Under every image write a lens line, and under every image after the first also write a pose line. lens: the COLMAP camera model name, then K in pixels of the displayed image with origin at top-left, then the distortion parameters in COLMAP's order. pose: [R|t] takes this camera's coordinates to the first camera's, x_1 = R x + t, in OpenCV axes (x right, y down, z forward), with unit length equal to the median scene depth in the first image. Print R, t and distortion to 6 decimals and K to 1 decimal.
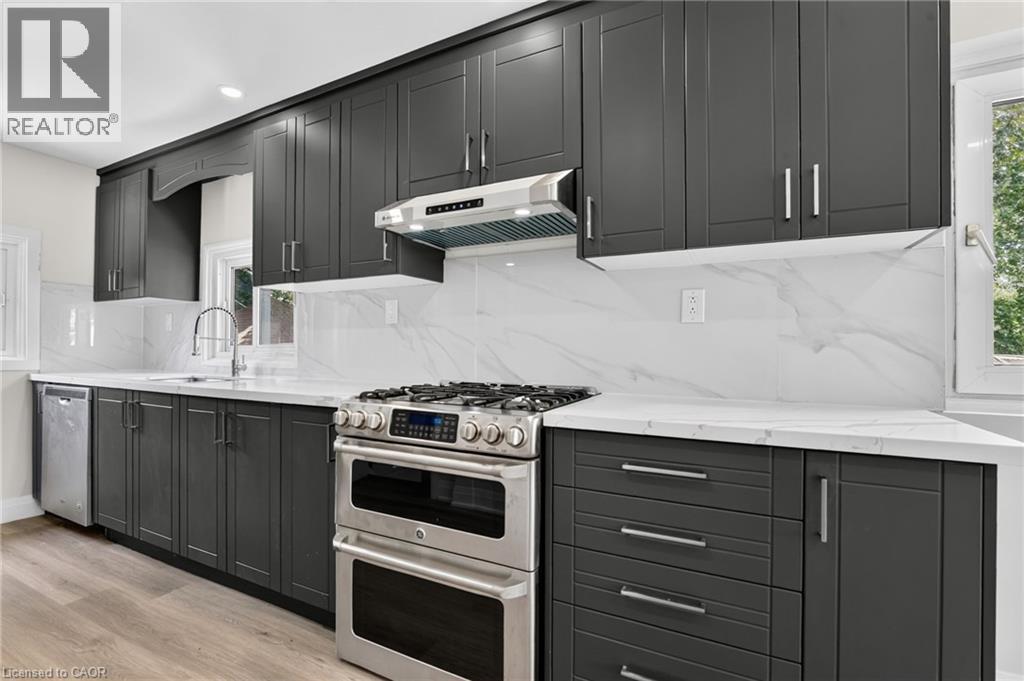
lens RADIAL K [[478.7, 0, 475.7], [0, 478.7, 347.3], [0, 0, 1]] dist [-0.019307, 0.000168]
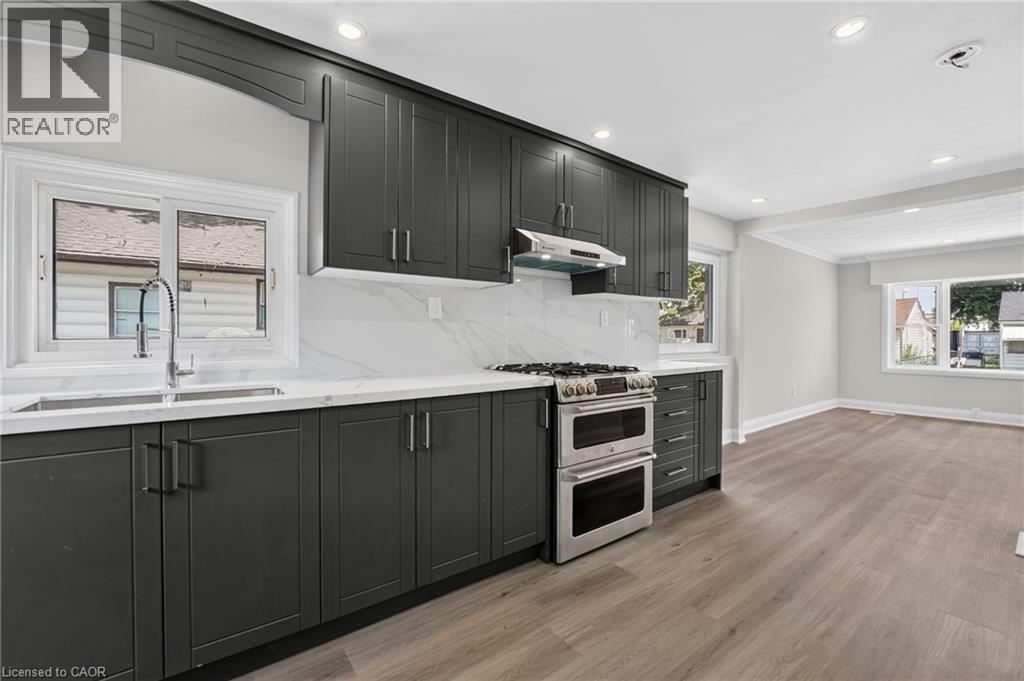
lens RADIAL K [[454.0, 0, 505.0], [0, 454.0, 339.6], [0, 0, 1]] dist [-0.022608, 0.001181]
pose [[0.395098, -0.012204, 0.918558, -1.539289], [-0.001516, 0.999902, 0.013937, -0.022152], [-0.918638, -0.006899, 0.395041, 0.619961]]
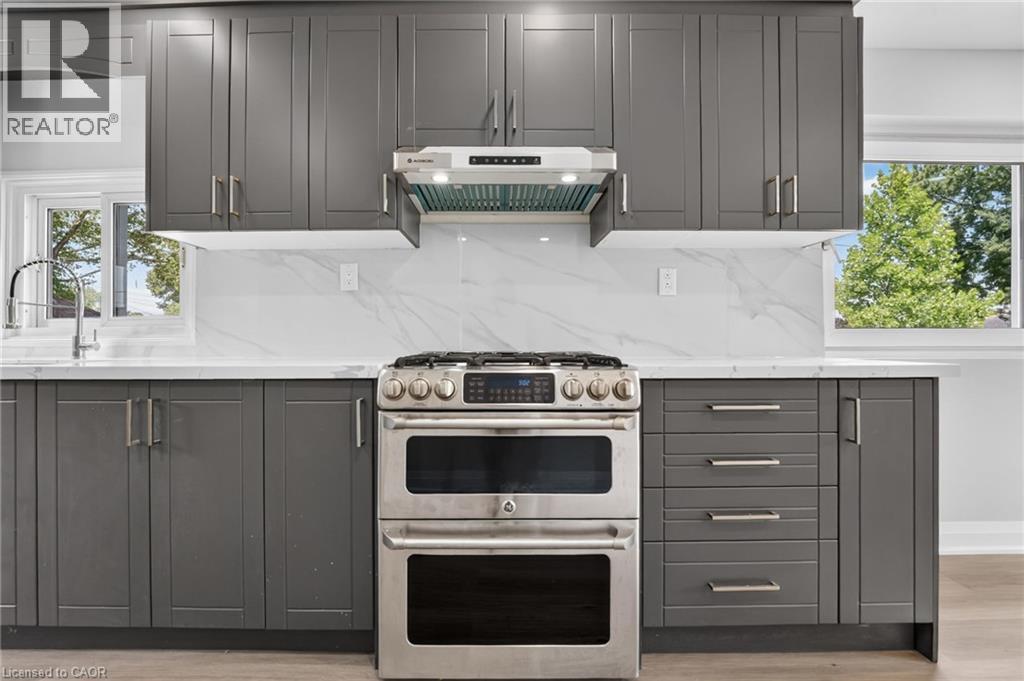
lens RADIAL K [[431.3, 0, 490.2], [0, 431.3, 343.1], [0, 0, 1]] dist [-0.021534, 0.000305]
pose [[0.876324, -0.005186, 0.481694, -0.471411], [0.003720, 0.999985, 0.003998, 0.064082], [-0.481707, -0.001712, 0.876330, 0.256607]]
